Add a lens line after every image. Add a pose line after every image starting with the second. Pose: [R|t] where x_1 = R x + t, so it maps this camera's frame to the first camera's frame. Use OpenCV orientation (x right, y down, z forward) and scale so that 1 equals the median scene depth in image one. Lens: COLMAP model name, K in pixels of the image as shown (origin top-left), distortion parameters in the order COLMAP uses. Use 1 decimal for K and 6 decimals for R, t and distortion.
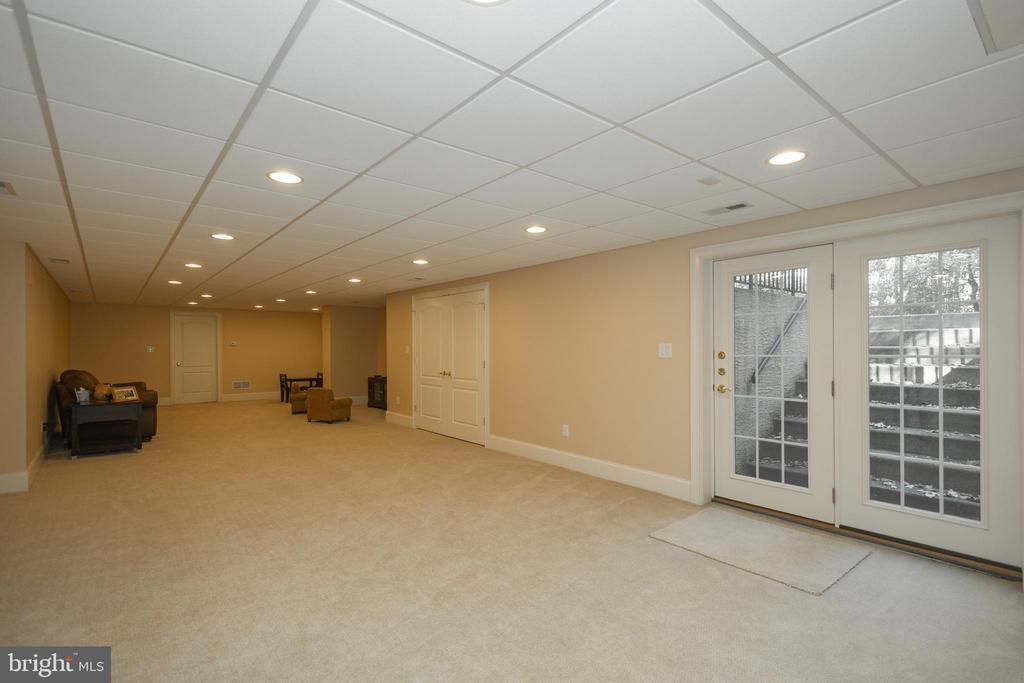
lens RADIAL K [[484.1, 0, 512.0], [0, 484.1, 341.5], [0, 0, 1]] dist [0.000305, -0.000019]
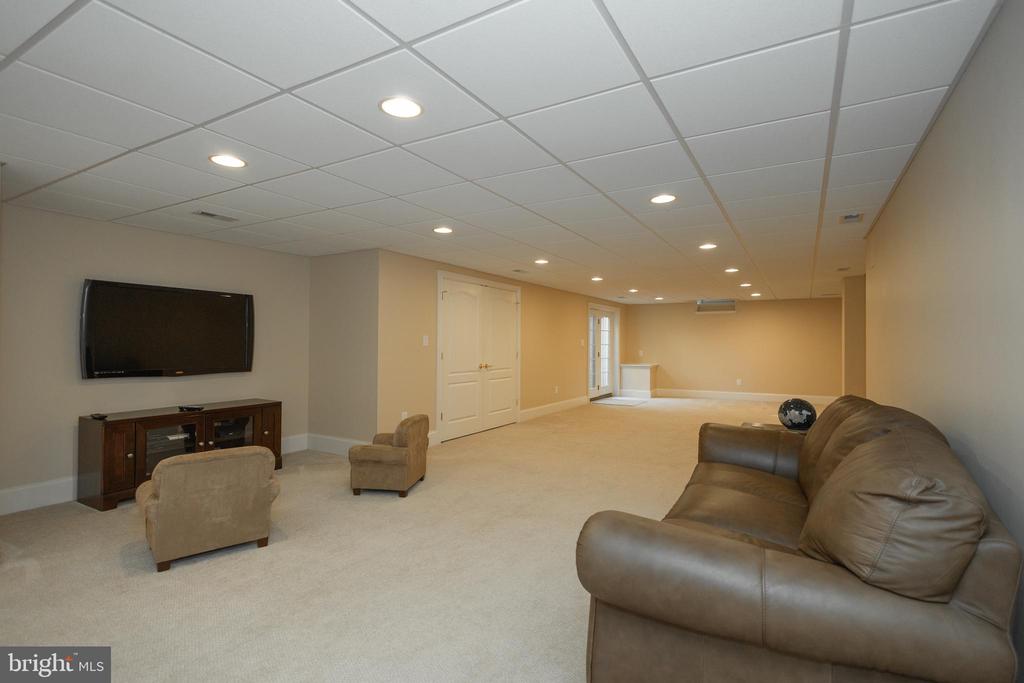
lens RADIAL K [[484.1, 0, 512.0], [0, 484.1, 341.5], [0, 0, 1]] dist [0.000305, -0.000019]
pose [[-0.342214, 0.010352, 0.939565, -1.057758], [-0.022739, 0.999555, -0.019295, 0.033136], [-0.939347, -0.027967, -0.341826, 1.269873]]
